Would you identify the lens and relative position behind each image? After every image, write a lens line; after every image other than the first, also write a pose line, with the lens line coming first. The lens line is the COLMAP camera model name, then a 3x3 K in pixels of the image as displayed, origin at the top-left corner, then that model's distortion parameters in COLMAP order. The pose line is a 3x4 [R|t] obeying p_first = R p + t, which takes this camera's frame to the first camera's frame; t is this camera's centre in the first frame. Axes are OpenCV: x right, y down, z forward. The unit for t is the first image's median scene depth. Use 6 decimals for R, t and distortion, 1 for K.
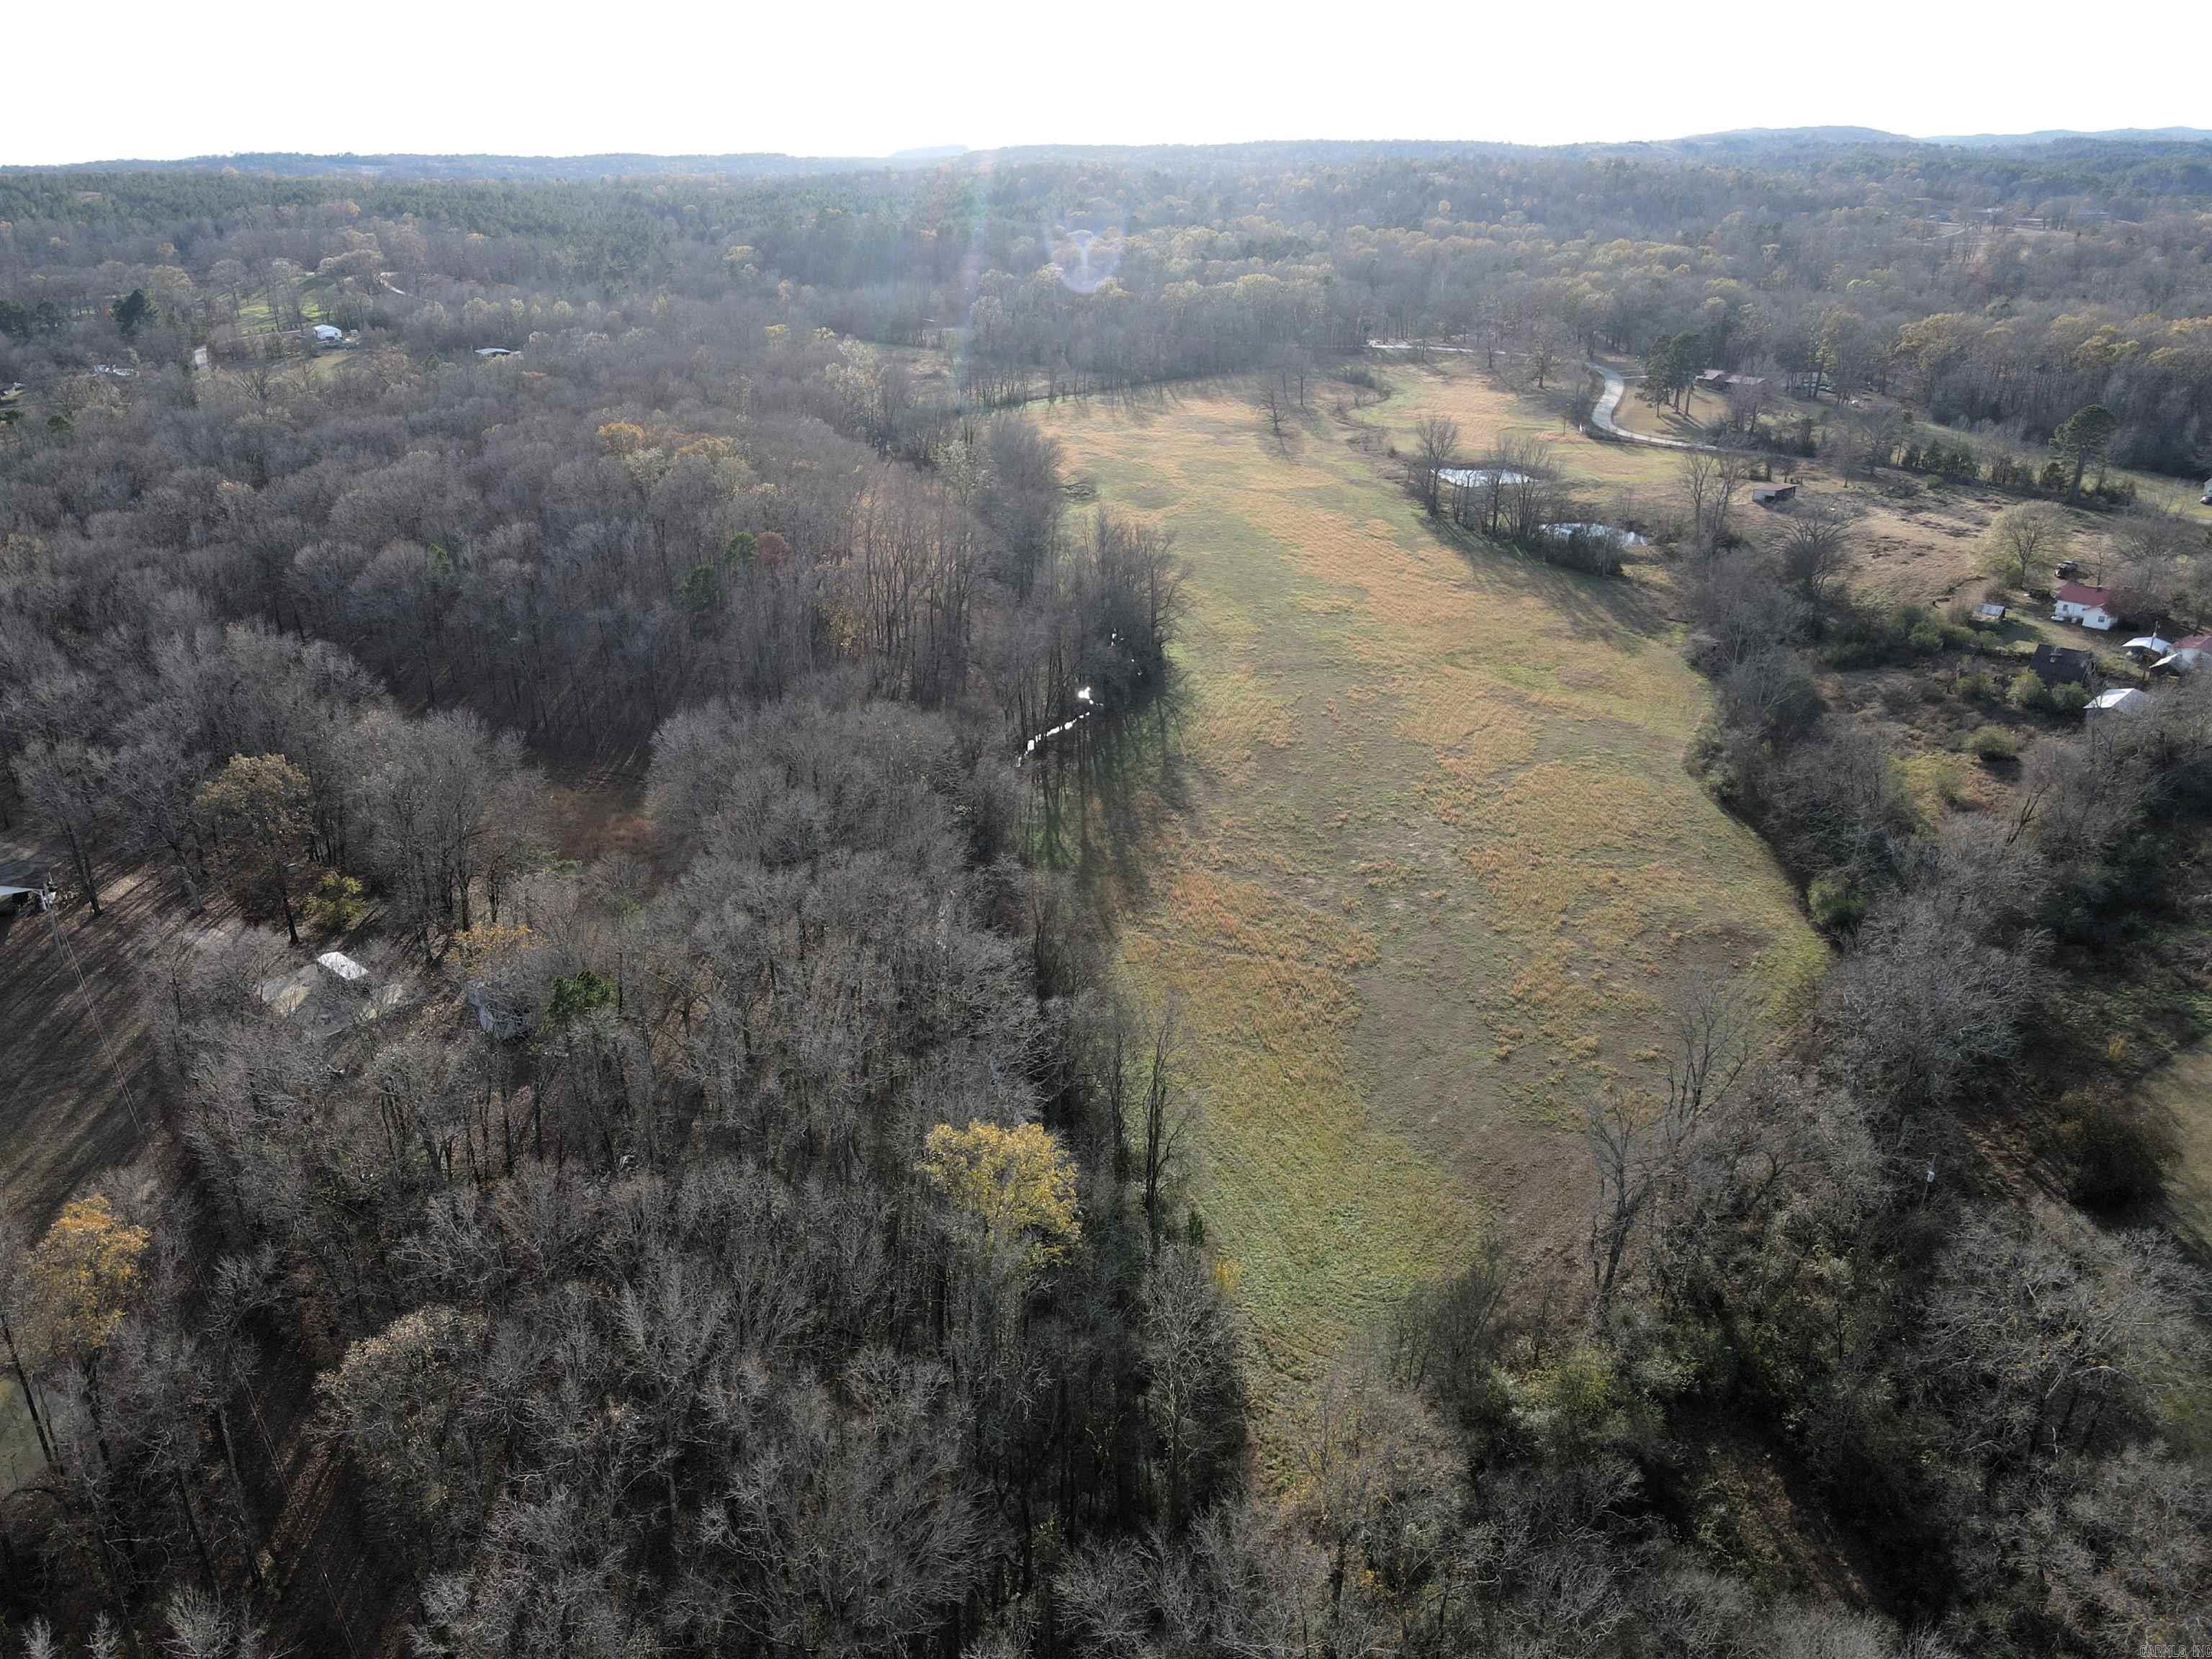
lens RADIAL K [[1605.6, 0, 1105.1], [0, 1605.6, 831.7], [0, 0, 1]] dist [0.017223, -0.004954]
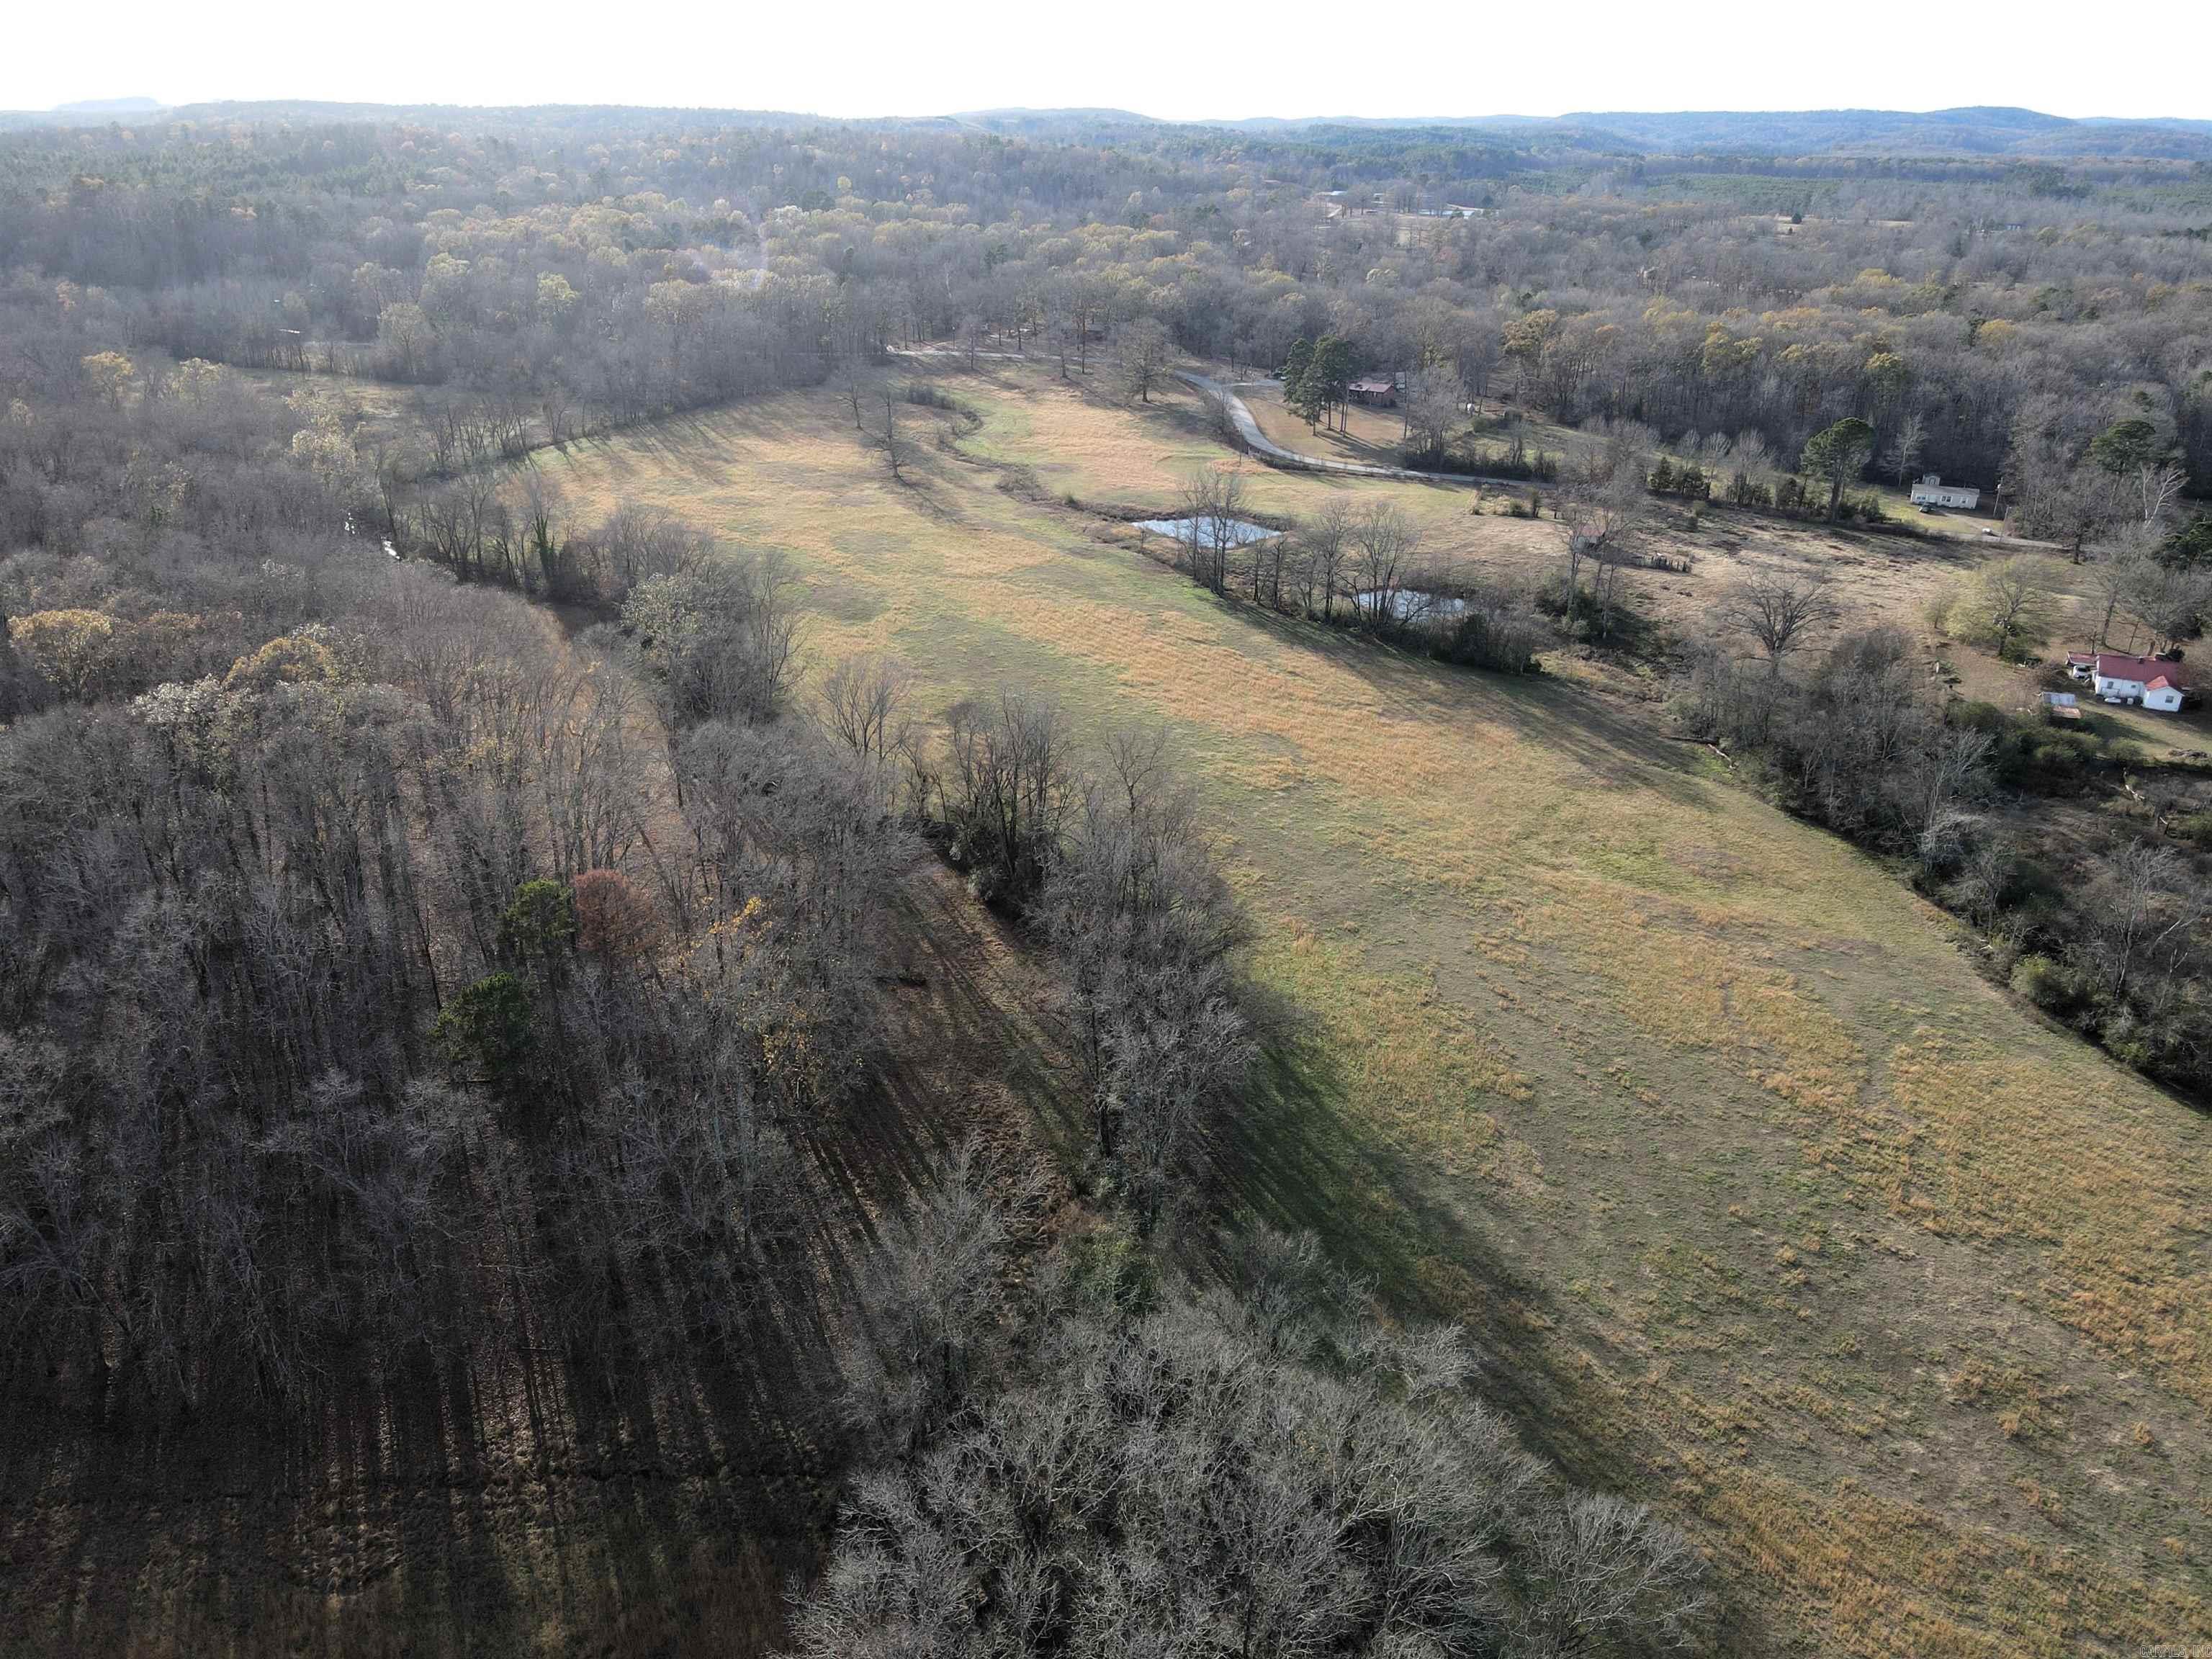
lens RADIAL K [[1605.6, 0, 1095.2], [0, 1605.6, 825.0], [0, 0, 1]] dist [0.017223, -0.004954]
pose [[0.914335, -0.144650, 0.378244, -0.111224], [0.140025, 0.989345, 0.039865, -0.087524], [-0.379980, 0.016513, 0.924847, 0.210740]]
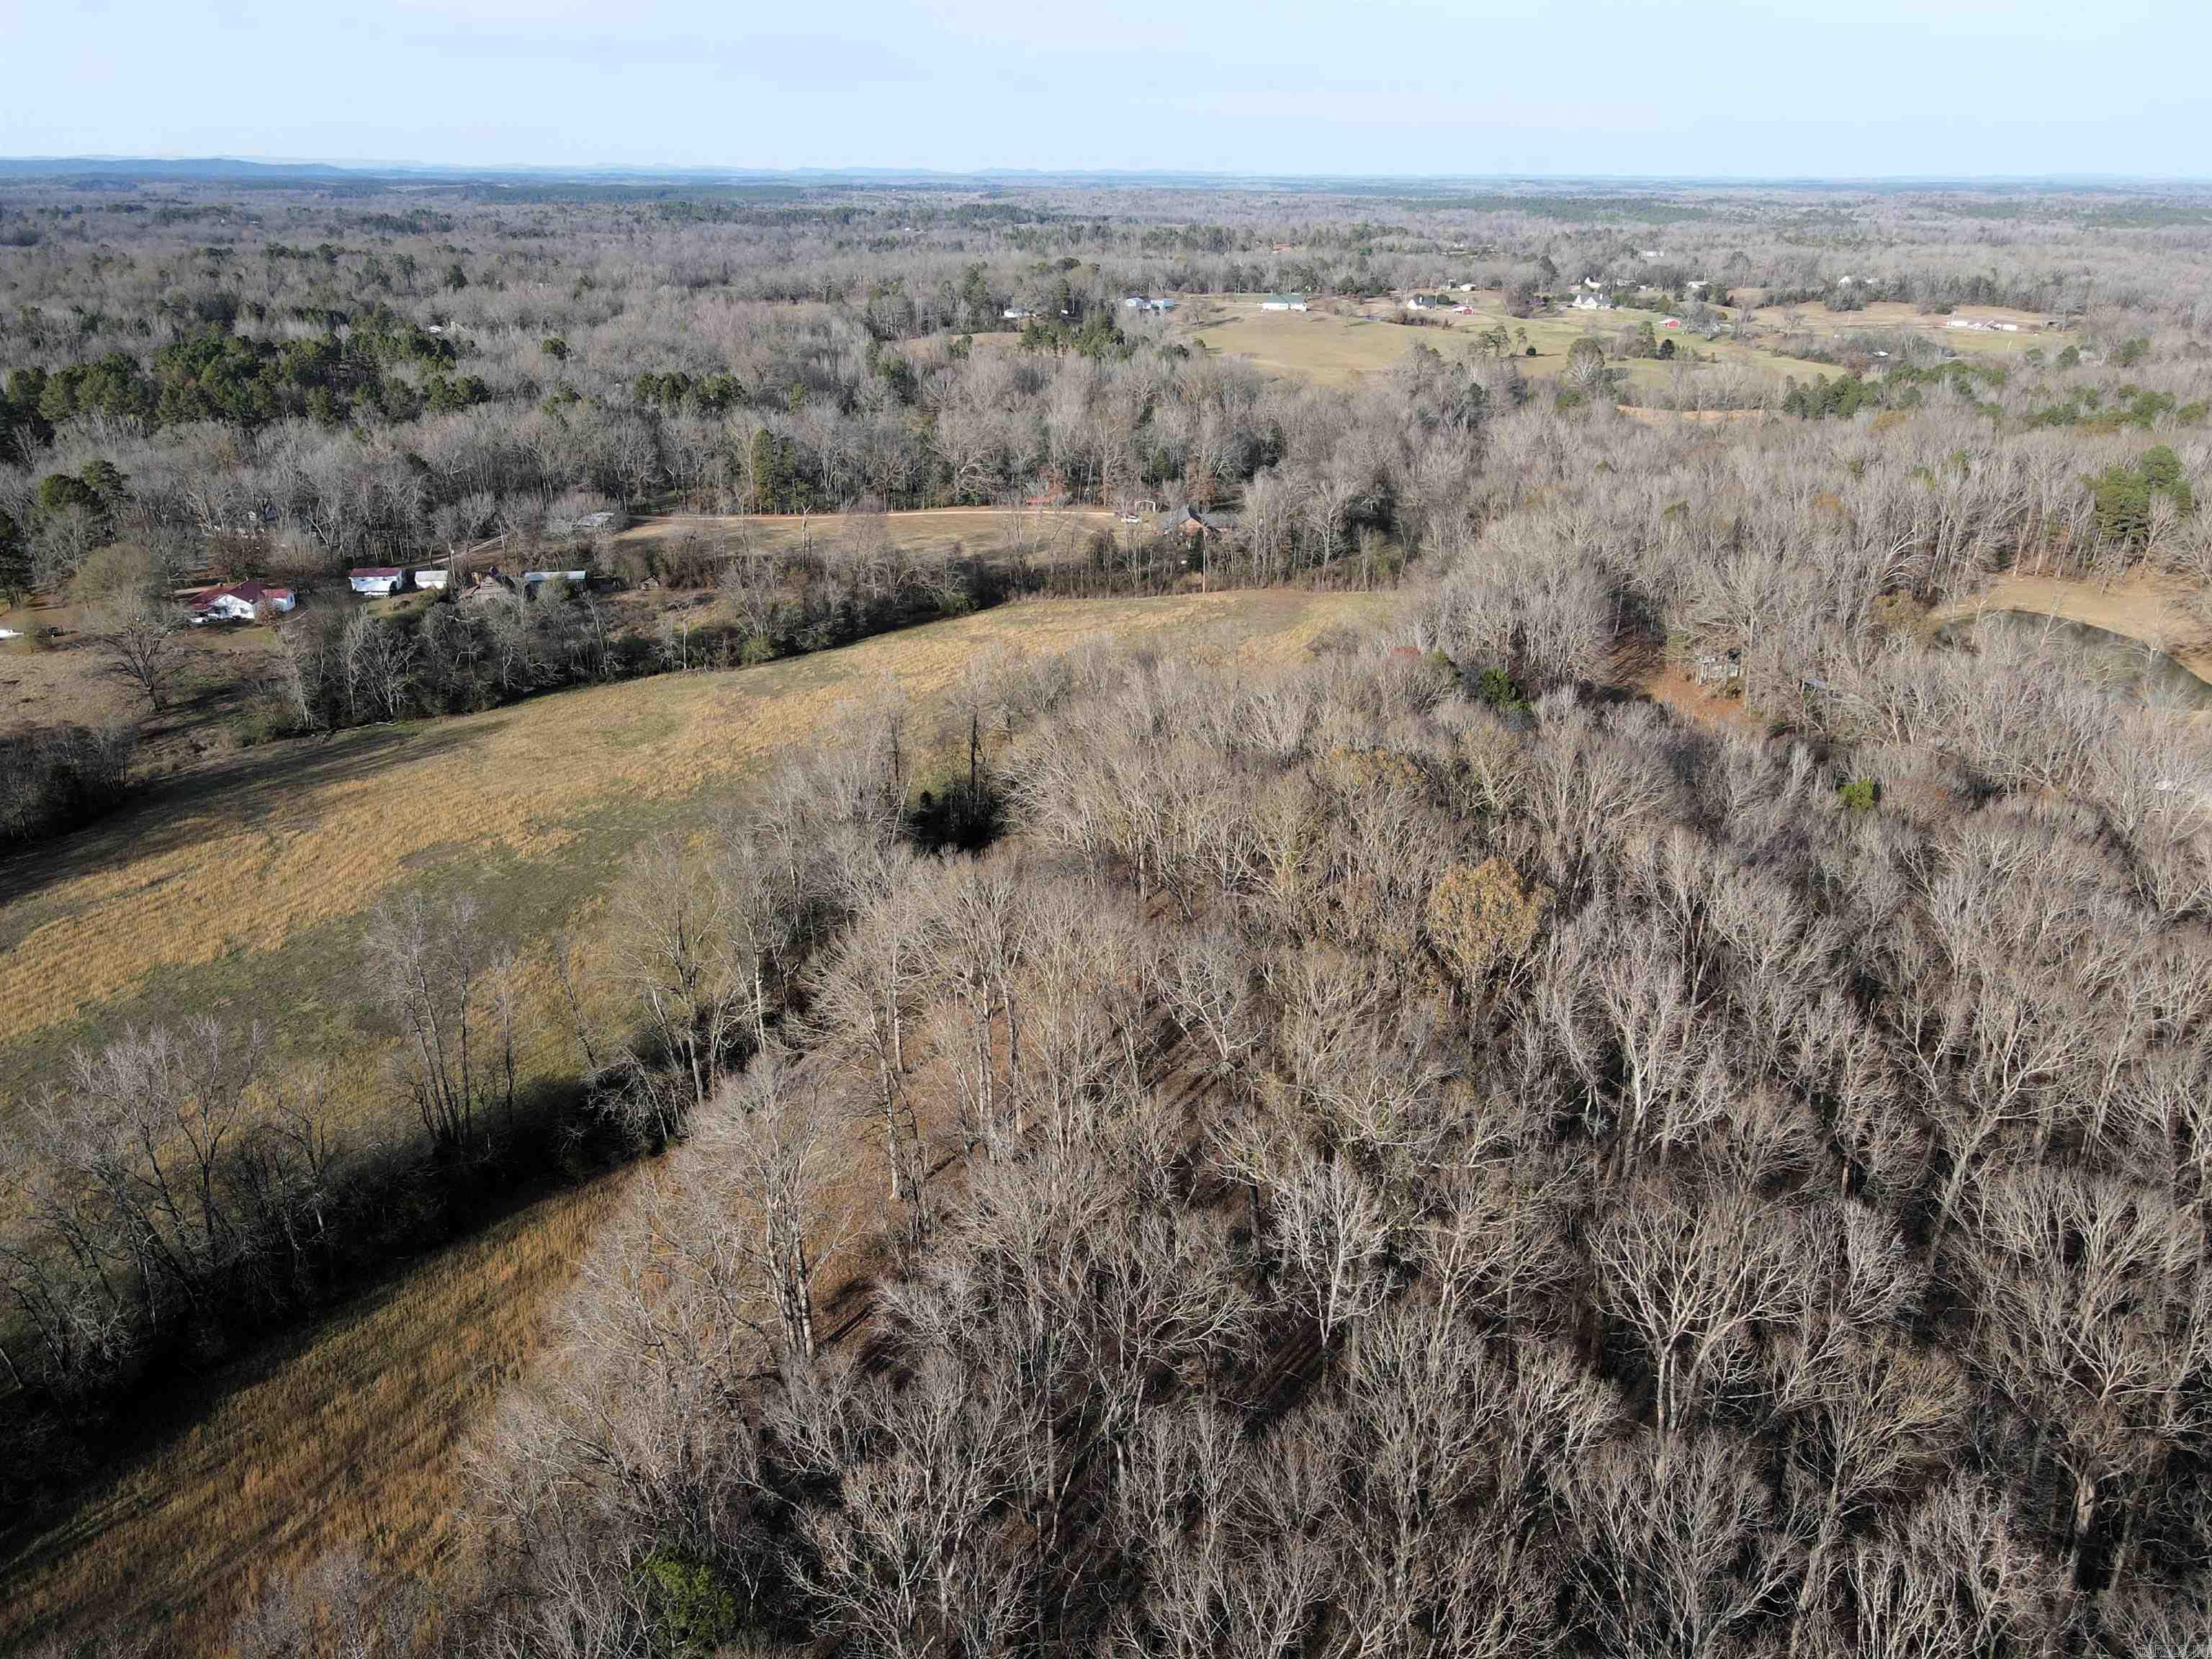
lens RADIAL K [[1605.6, 0, 1096.8], [0, 1605.6, 827.1], [0, 0, 1]] dist [0.017223, -0.004954]
pose [[-0.809937, -0.214740, 0.545792, -0.235180], [0.229402, 0.740449, 0.631752, -0.288733], [-0.539793, 0.636885, -0.550455, 0.689146]]
